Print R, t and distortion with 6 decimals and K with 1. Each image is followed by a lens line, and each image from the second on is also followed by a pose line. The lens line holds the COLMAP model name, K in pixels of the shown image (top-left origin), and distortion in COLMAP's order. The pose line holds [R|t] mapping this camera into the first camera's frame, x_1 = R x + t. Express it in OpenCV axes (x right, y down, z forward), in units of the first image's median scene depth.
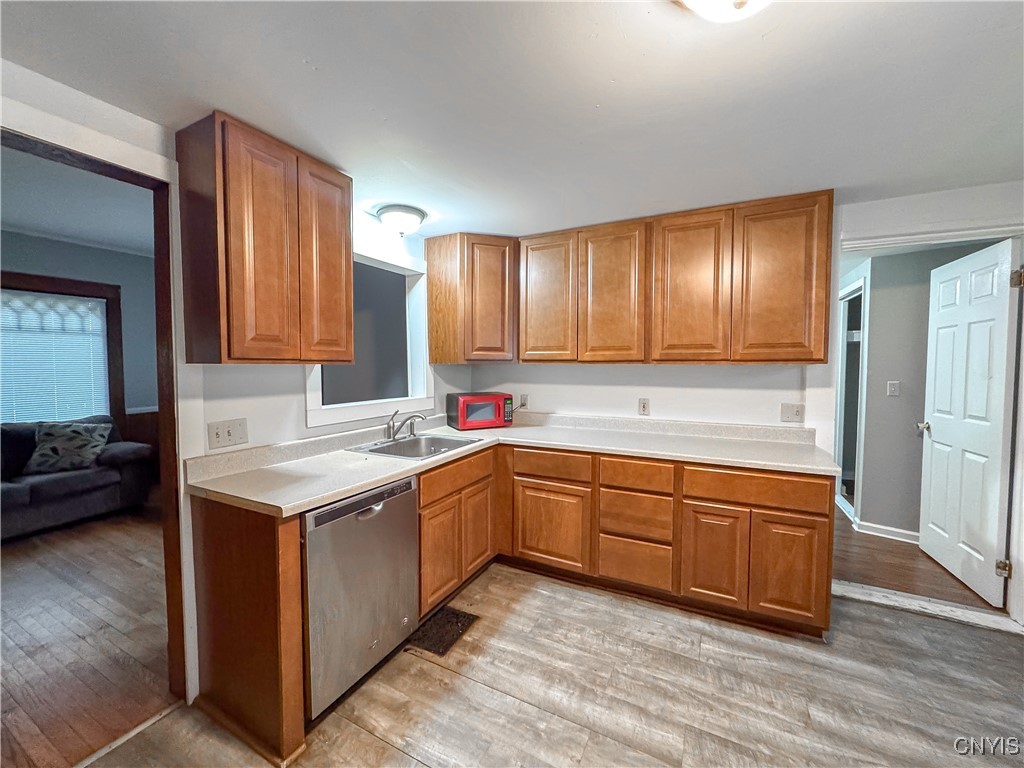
lens RADIAL K [[409.8, 0, 515.0], [0, 409.8, 384.2], [0, 0, 1]] dist [-0.001473, -0.000122]
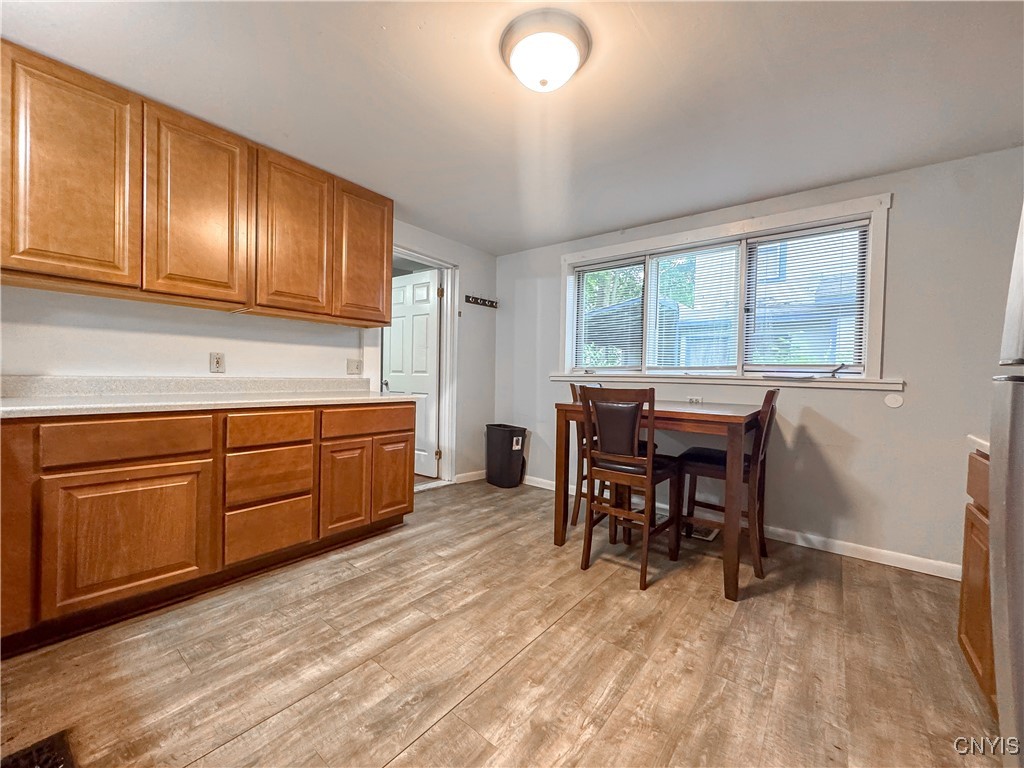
lens RADIAL K [[409.8, 0, 509.8], [0, 409.8, 383.3], [0, 0, 1]] dist [-0.001473, -0.000122]
pose [[0.199410, -0.014298, 0.979812, -0.489434], [0.024860, 0.999646, 0.009528, 0.133786], [-0.979601, 0.022458, 0.199695, 0.330954]]
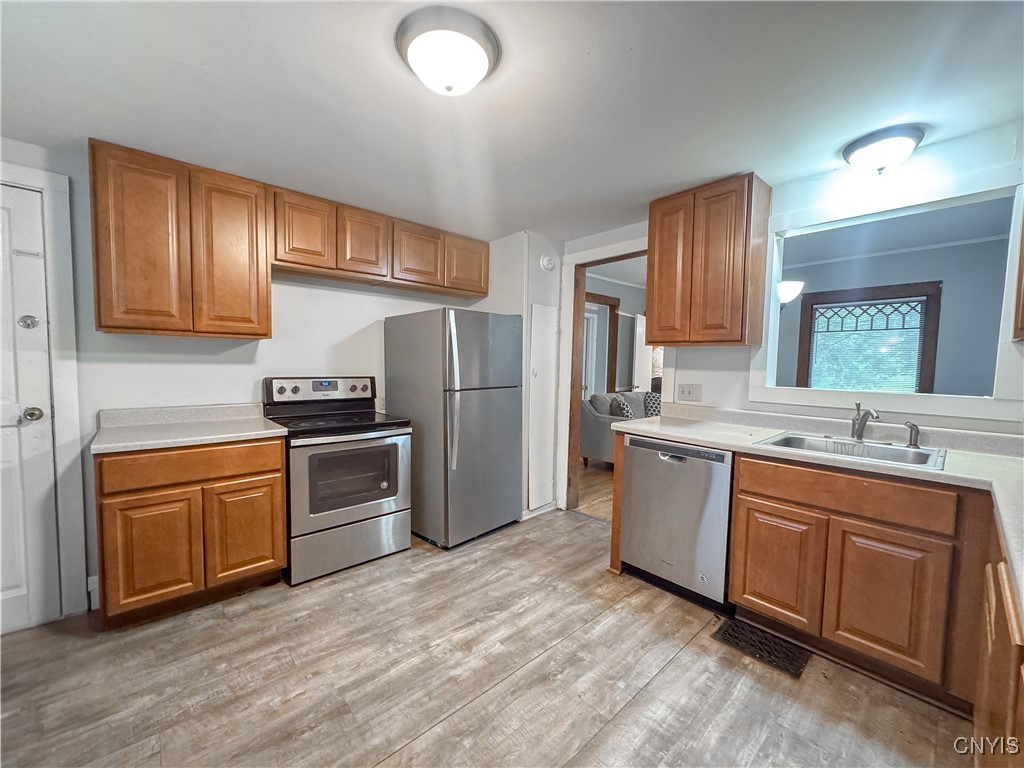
lens RADIAL K [[409.8, 0, 503.0], [0, 409.8, 383.1], [0, 0, 1]] dist [-0.001473, -0.000122]
pose [[-0.374422, 0.046098, -0.926112, 0.787693], [-0.061190, 0.995358, 0.074283, 0.012012], [0.925237, 0.084482, -0.369864, 0.746172]]
